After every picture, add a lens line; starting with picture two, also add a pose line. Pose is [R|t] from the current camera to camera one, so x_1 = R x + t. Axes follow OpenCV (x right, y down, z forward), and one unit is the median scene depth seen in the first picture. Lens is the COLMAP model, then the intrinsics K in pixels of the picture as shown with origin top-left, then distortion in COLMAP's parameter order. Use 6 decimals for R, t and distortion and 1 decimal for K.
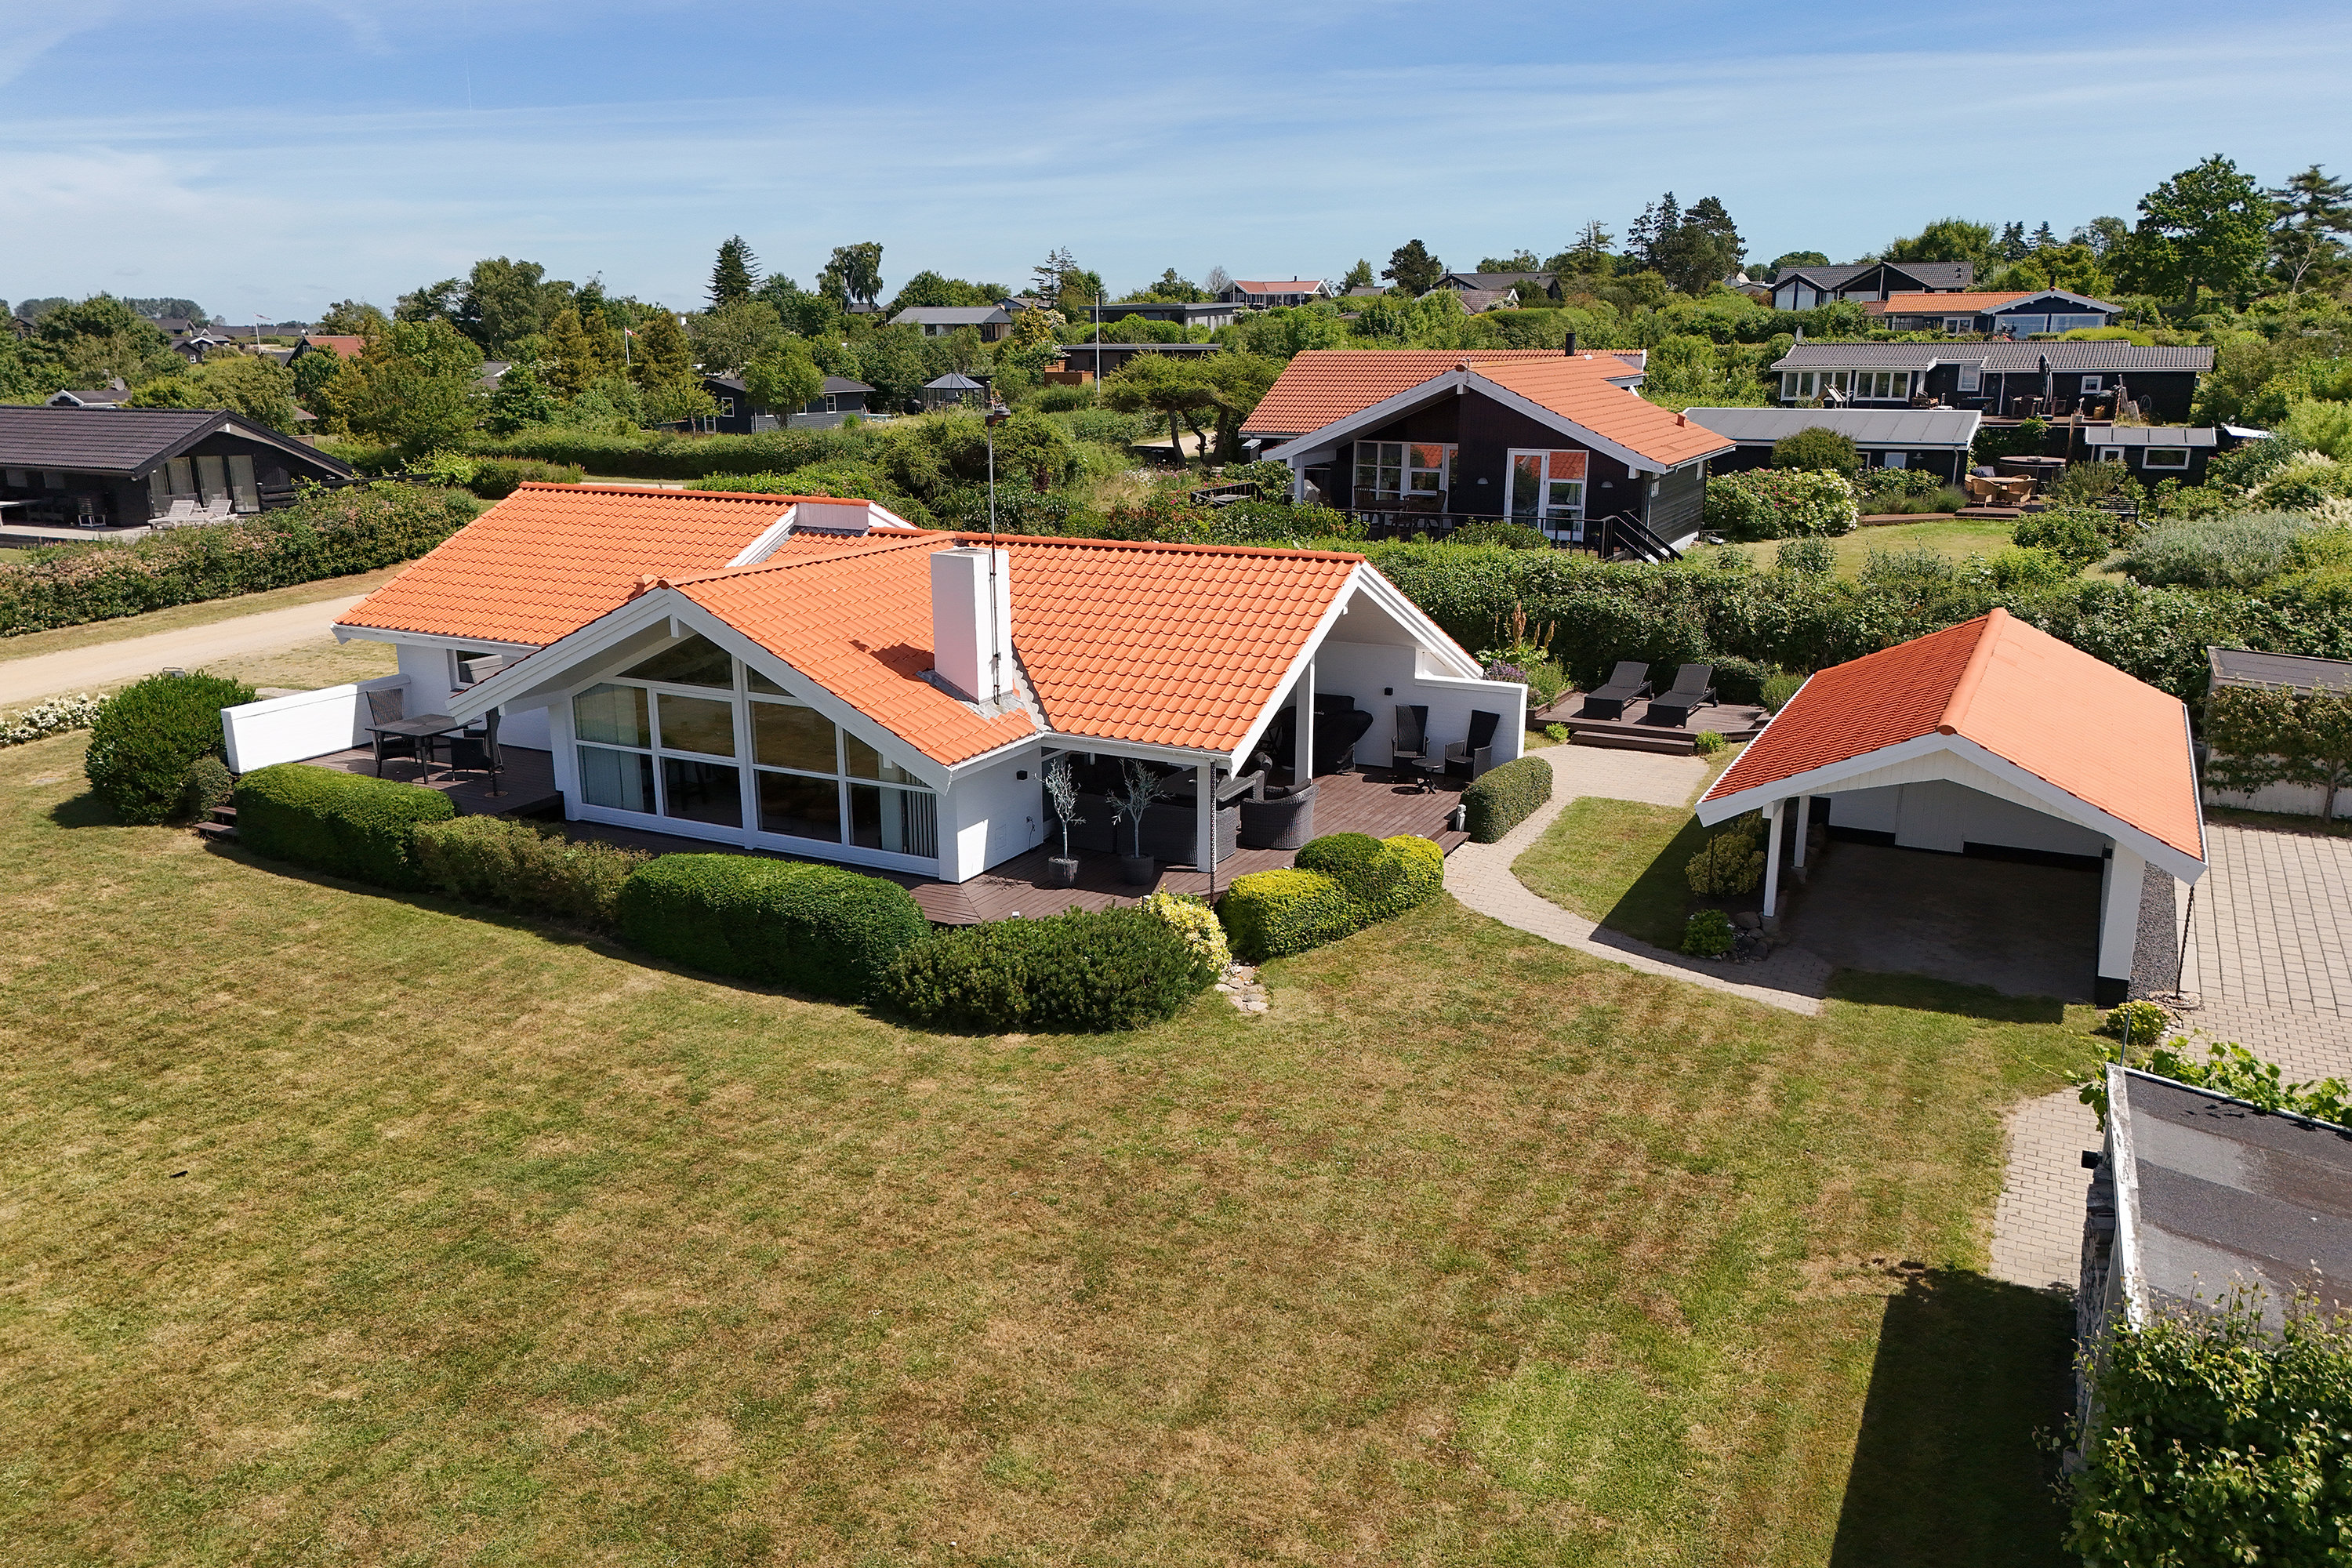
lens RADIAL K [[1720.5, 0, 1176.0], [0, 1720.5, 784.0], [0, 0, 1]] dist [0.070454, -0.063608]
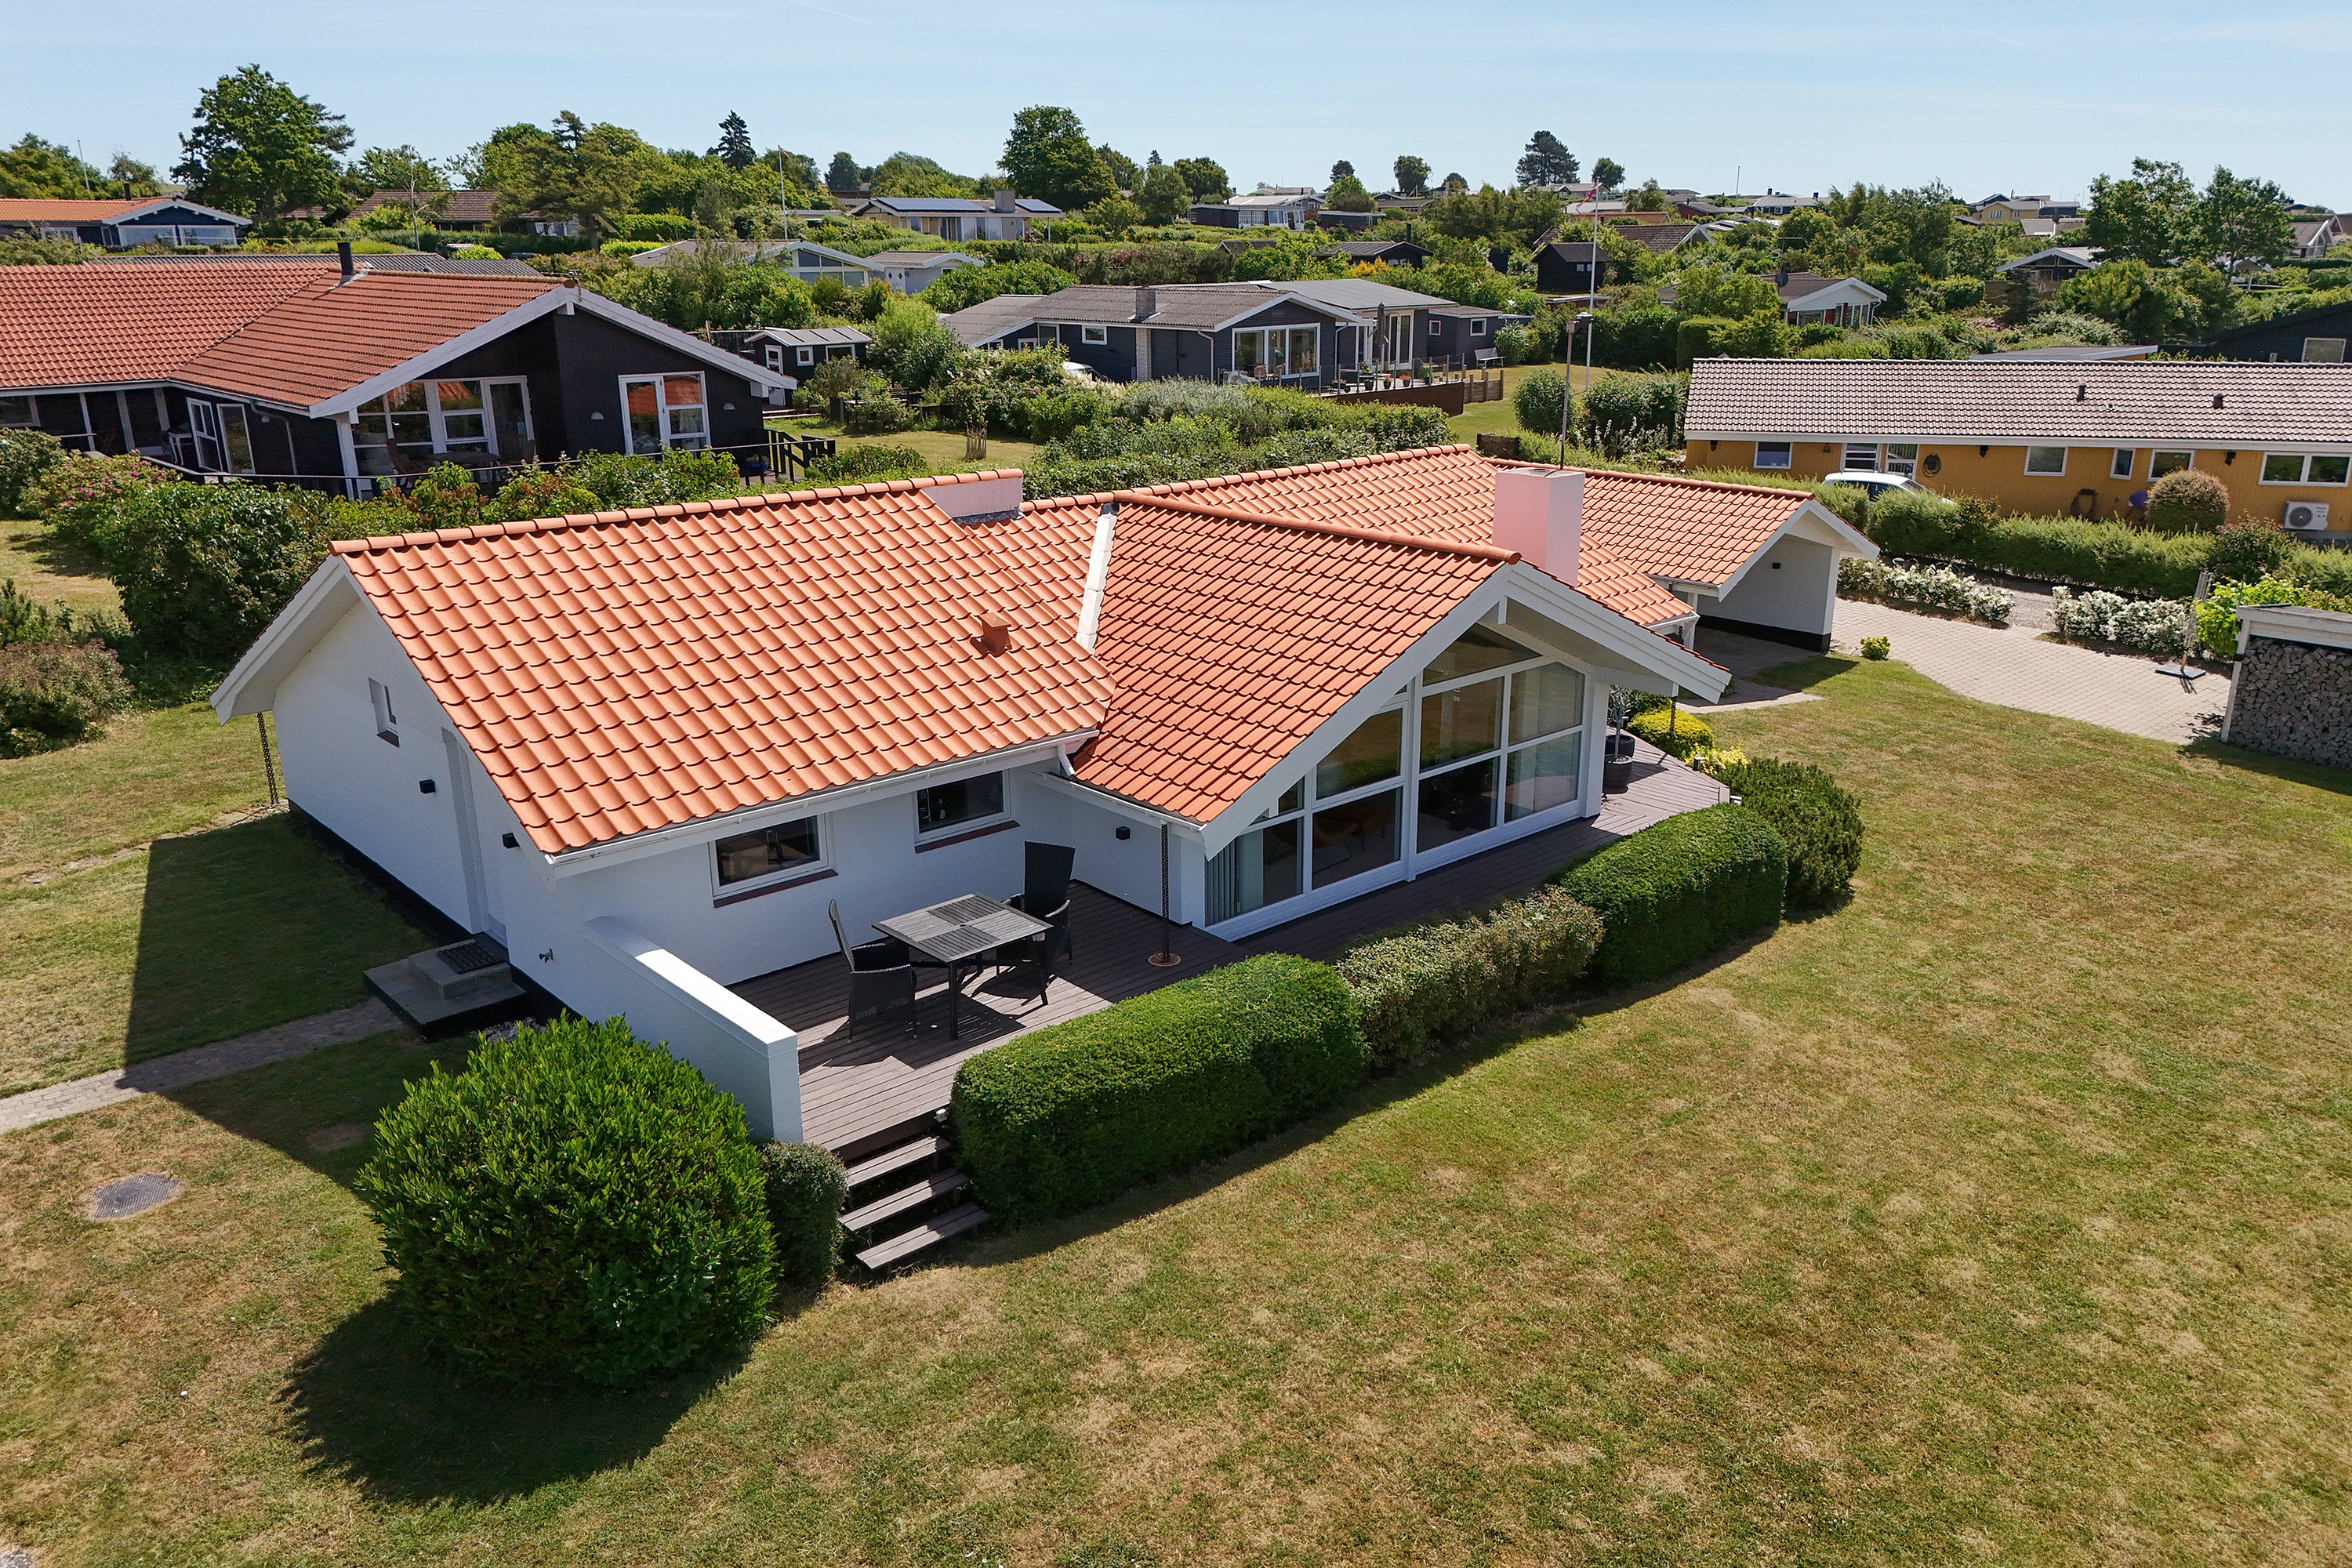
lens RADIAL K [[1741.6, 0, 1176.0], [0, 1741.6, 784.0], [0, 0, 1]] dist [0.066210, -0.060700]
pose [[0.358419, -0.279816, 0.890640, -0.982582], [0.242973, 0.949106, 0.200405, -0.192591], [-0.901388, 0.144572, 0.408165, 0.742309]]
